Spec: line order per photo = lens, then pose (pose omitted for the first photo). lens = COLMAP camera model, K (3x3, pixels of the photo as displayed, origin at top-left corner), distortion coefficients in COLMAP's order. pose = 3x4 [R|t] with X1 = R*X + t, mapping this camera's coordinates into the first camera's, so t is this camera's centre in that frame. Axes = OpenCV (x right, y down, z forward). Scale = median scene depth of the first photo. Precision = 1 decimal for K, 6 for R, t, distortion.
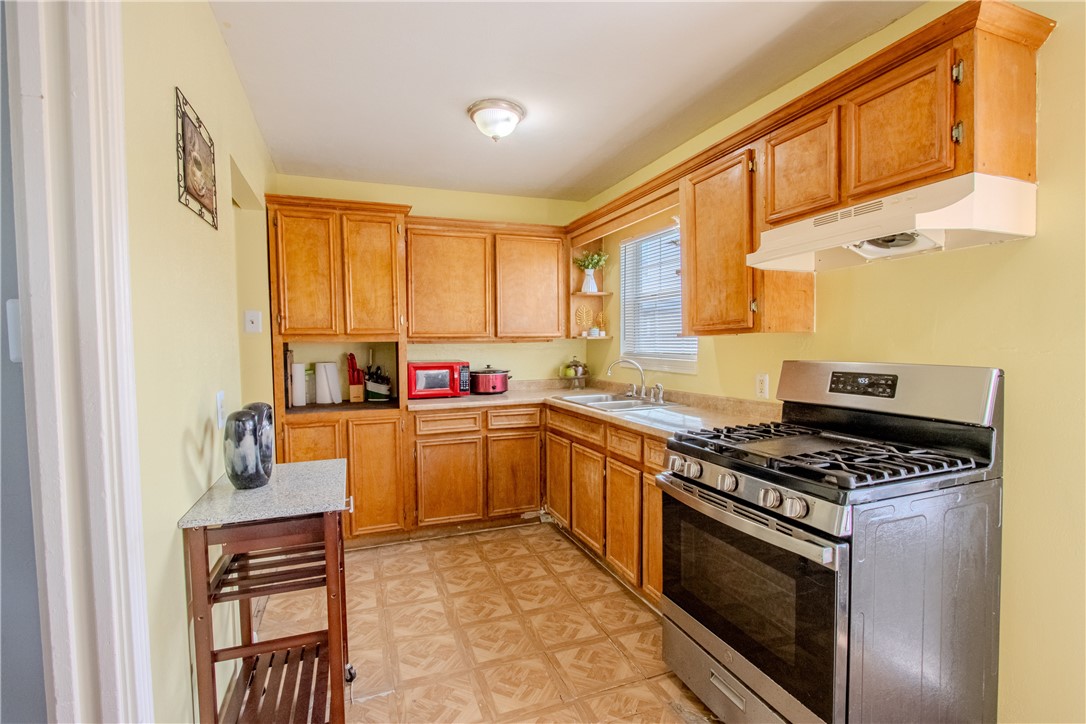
lens RADIAL K [[504.0, 0, 538.7], [0, 504.0, 357.3], [0, 0, 1]] dist [-0.008167, -0.000305]
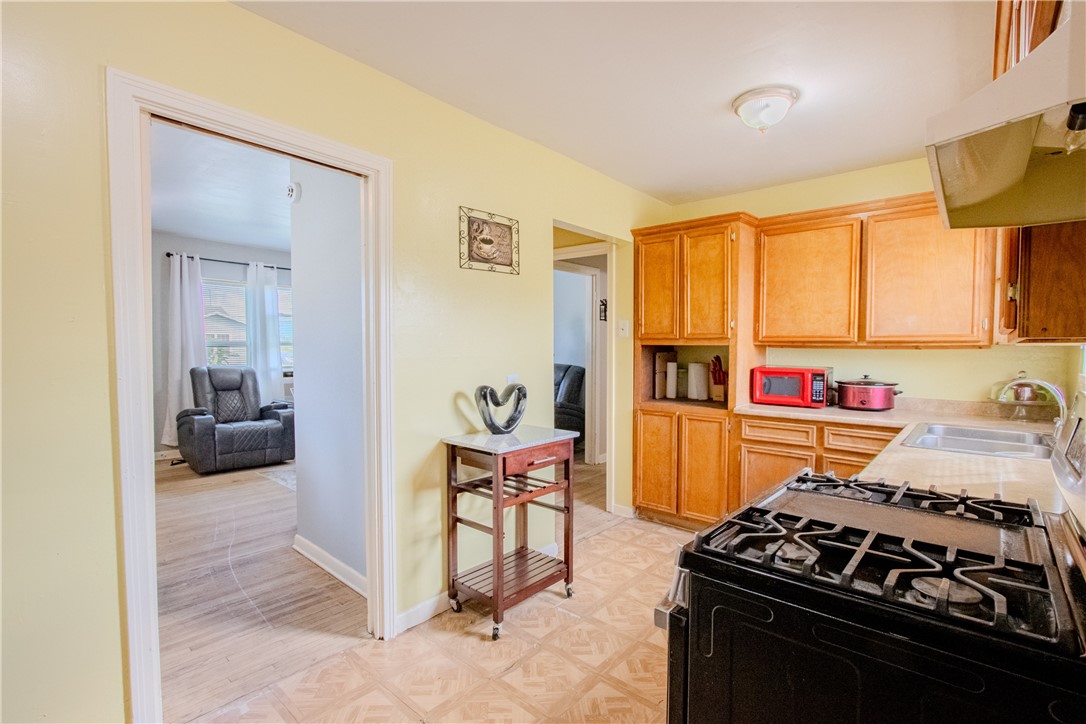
lens RADIAL K [[504.0, 0, 538.7], [0, 504.0, 357.3], [0, 0, 1]] dist [-0.008167, -0.000305]
pose [[0.478558, 0.032771, -0.877444, 0.434672], [-0.036569, 0.999180, 0.017373, -0.010278], [0.877294, 0.023773, 0.479364, 0.156207]]
